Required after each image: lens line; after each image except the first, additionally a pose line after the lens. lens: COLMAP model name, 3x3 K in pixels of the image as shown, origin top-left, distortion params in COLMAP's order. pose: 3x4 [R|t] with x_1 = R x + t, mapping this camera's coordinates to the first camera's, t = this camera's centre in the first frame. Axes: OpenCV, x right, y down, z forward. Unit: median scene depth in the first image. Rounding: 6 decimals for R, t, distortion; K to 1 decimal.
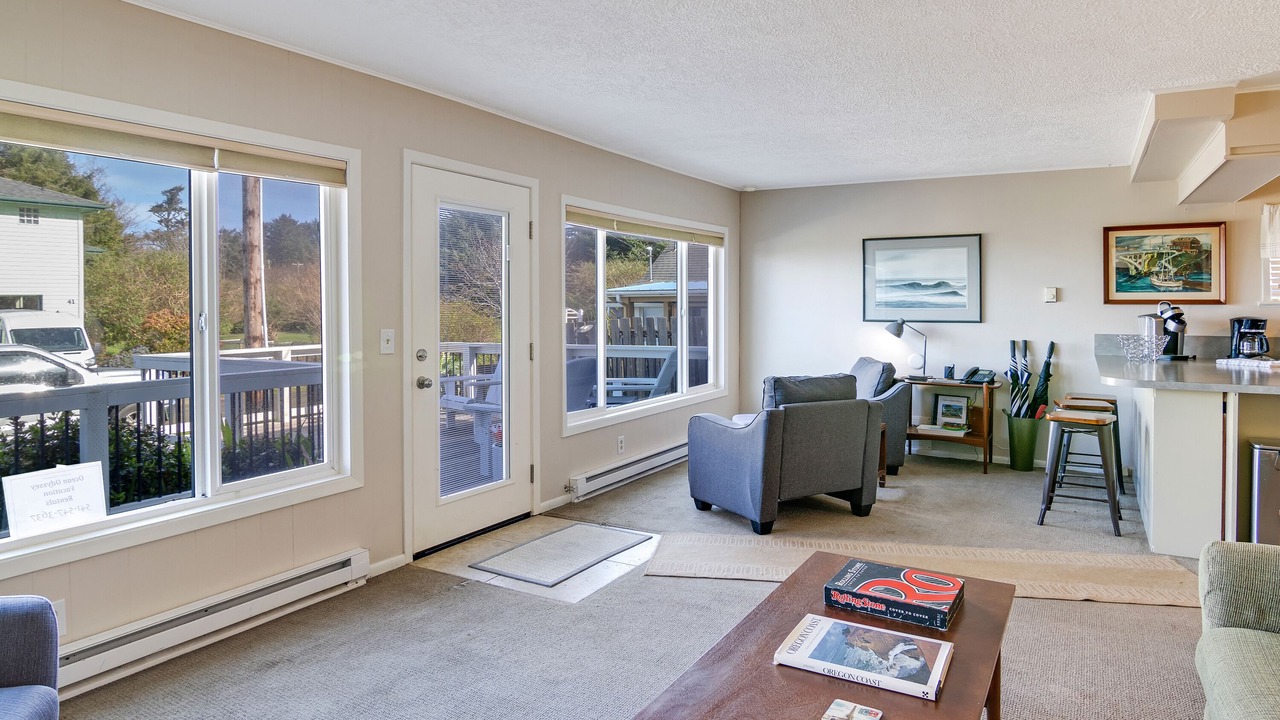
lens RADIAL K [[732.3, 0, 632.1], [0, 732.3, 280.7], [0, 0, 1]] dist [-0.023020, -0.001454]
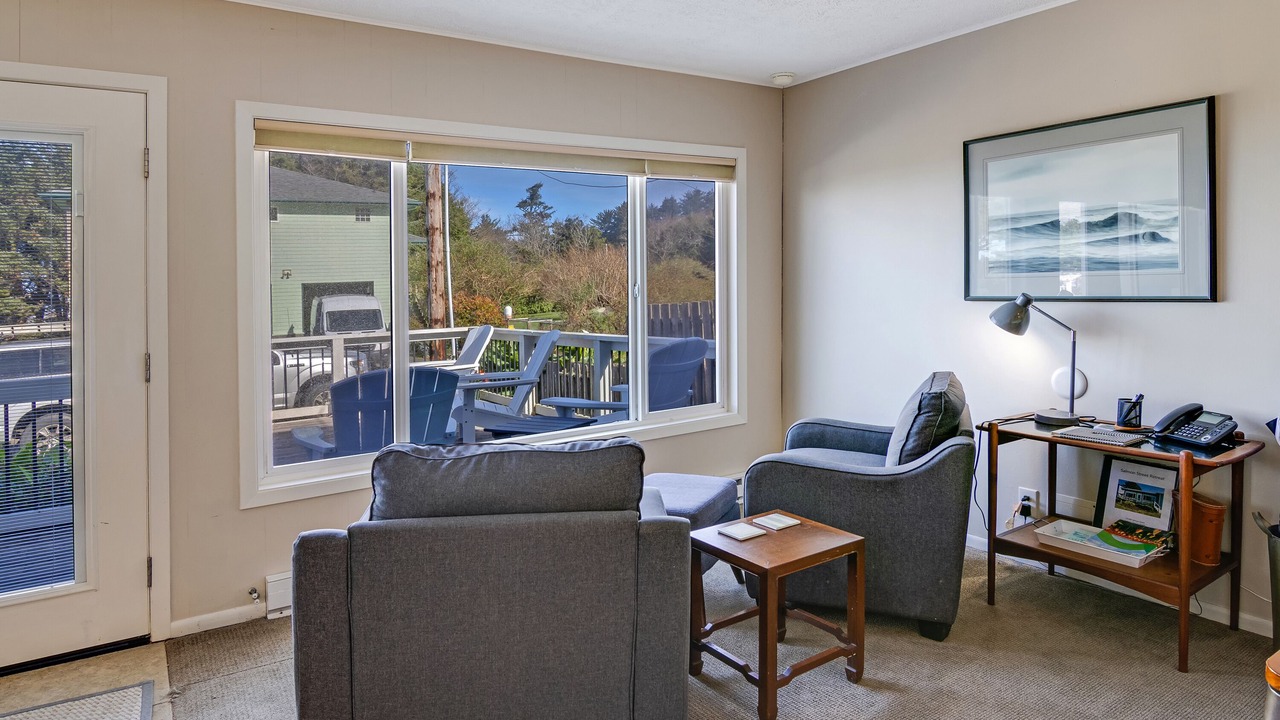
lens RADIAL K [[732.3, 0, 639.6], [0, 732.3, 283.9], [0, 0, 1]] dist [-0.023020, -0.001454]
pose [[0.907850, -0.024120, -0.418602, 0.339634], [0.040736, 0.998695, 0.030803, 0.019679], [0.417312, -0.045017, 0.907647, 0.457272]]
